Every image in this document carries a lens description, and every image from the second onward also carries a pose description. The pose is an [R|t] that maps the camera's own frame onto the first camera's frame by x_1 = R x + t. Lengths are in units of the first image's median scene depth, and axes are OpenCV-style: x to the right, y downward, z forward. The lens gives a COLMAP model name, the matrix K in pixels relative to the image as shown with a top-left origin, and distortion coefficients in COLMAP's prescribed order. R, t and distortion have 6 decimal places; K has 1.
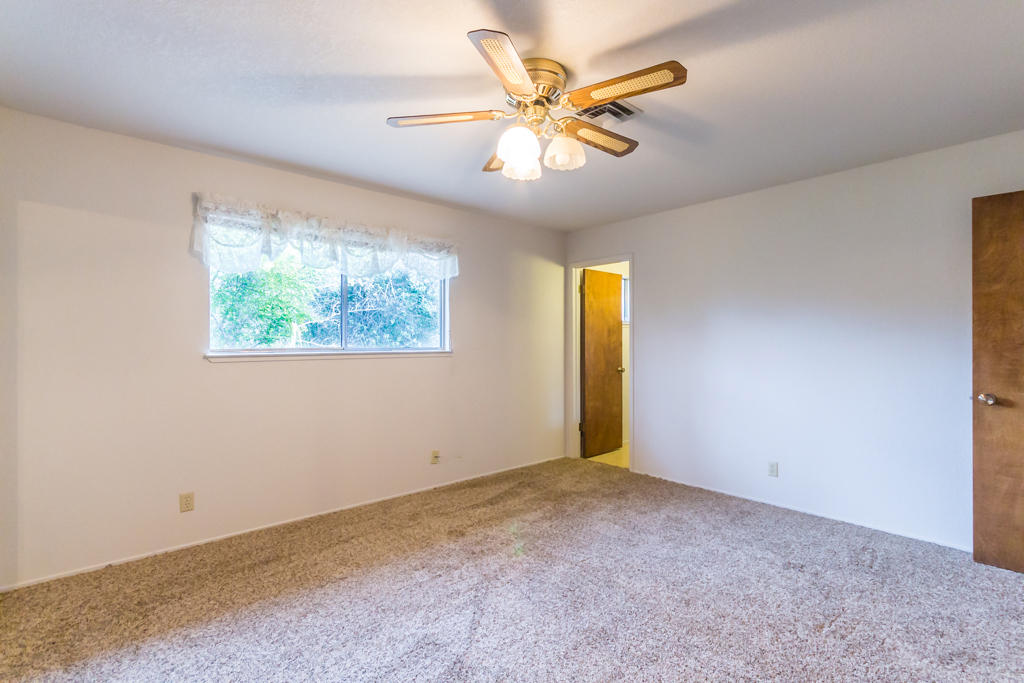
lens RADIAL K [[479.4, 0, 516.2], [0, 479.4, 353.7], [0, 0, 1]] dist [-0.001446, -0.000172]
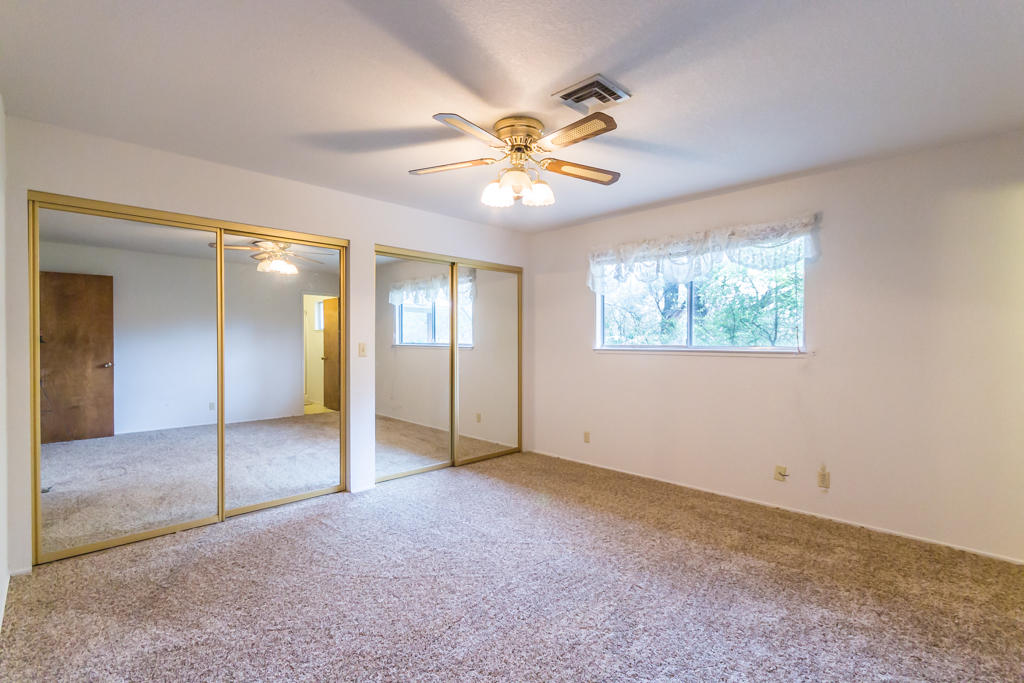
lens RADIAL K [[476.8, 0, 518.0], [0, 476.8, 345.7], [0, 0, 1]] dist [-0.000918, 0.000273]
pose [[0.047174, 0.011747, -0.998818, 0.777687], [-0.026368, 0.999597, 0.010510, -0.012328], [0.998539, 0.025841, 0.047465, 0.561848]]
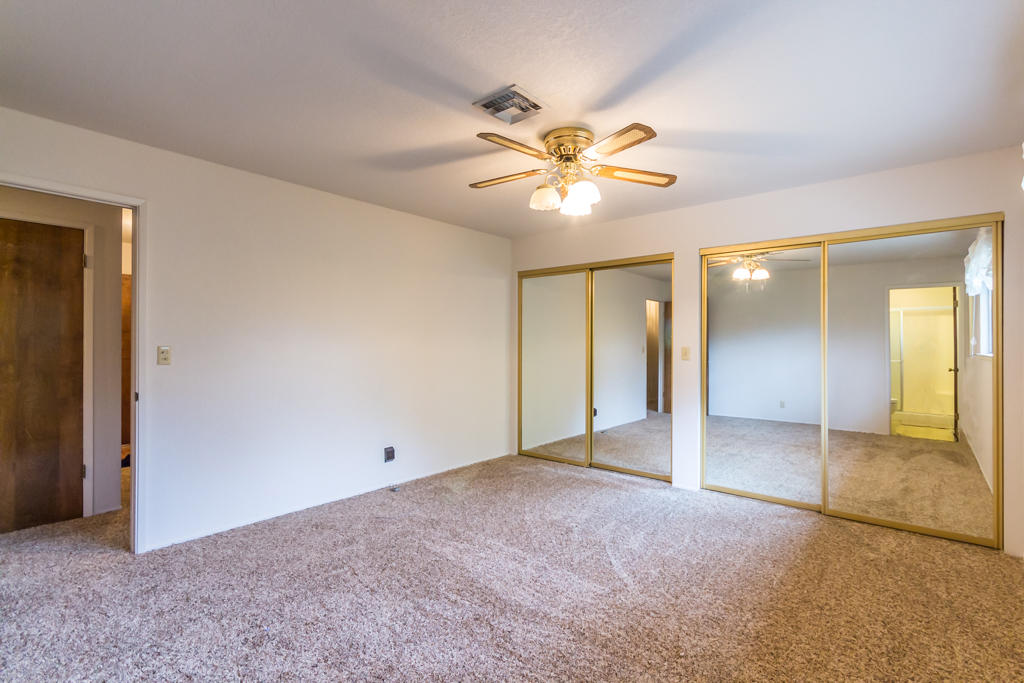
lens RADIAL K [[476.8, 0, 518.0], [0, 476.8, 345.7], [0, 0, 1]] dist [-0.000918, 0.000273]
pose [[-0.992396, -0.003817, -0.123025, 0.203242], [-0.007240, 0.999599, 0.027390, -0.029151], [0.122871, 0.028072, -0.992025, 1.343825]]
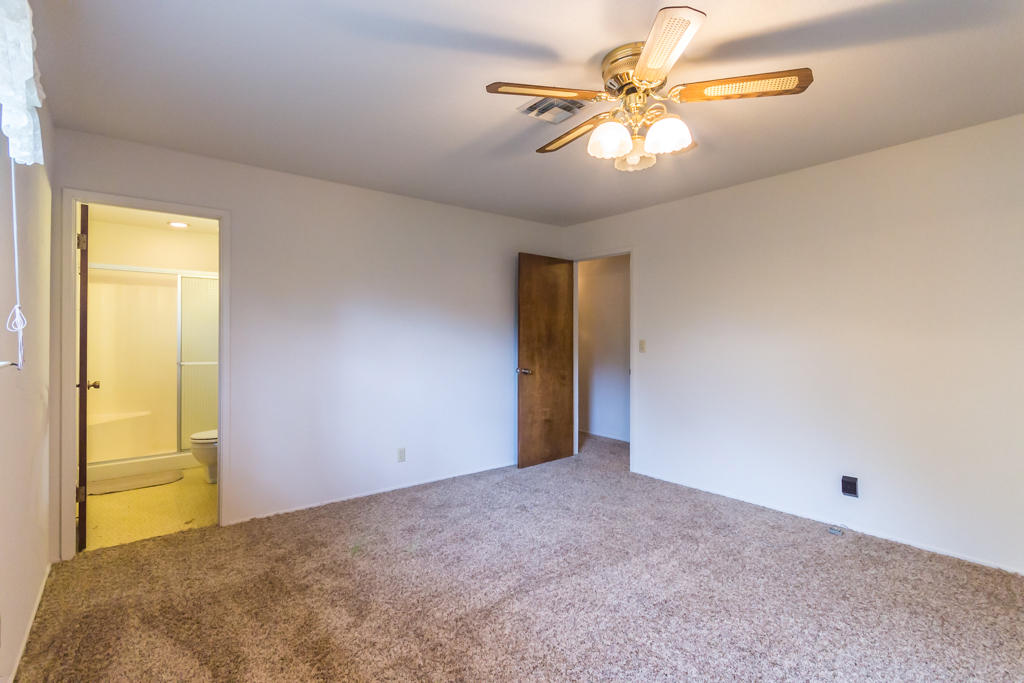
lens RADIAL K [[476.8, 0, 518.0], [0, 476.8, 345.7], [0, 0, 1]] dist [-0.000918, 0.000273]
pose [[0.058863, -0.018952, 0.998086, -0.551208], [0.023628, 0.999566, 0.017586, -0.020786], [-0.997986, 0.022548, 0.059285, 0.701262]]
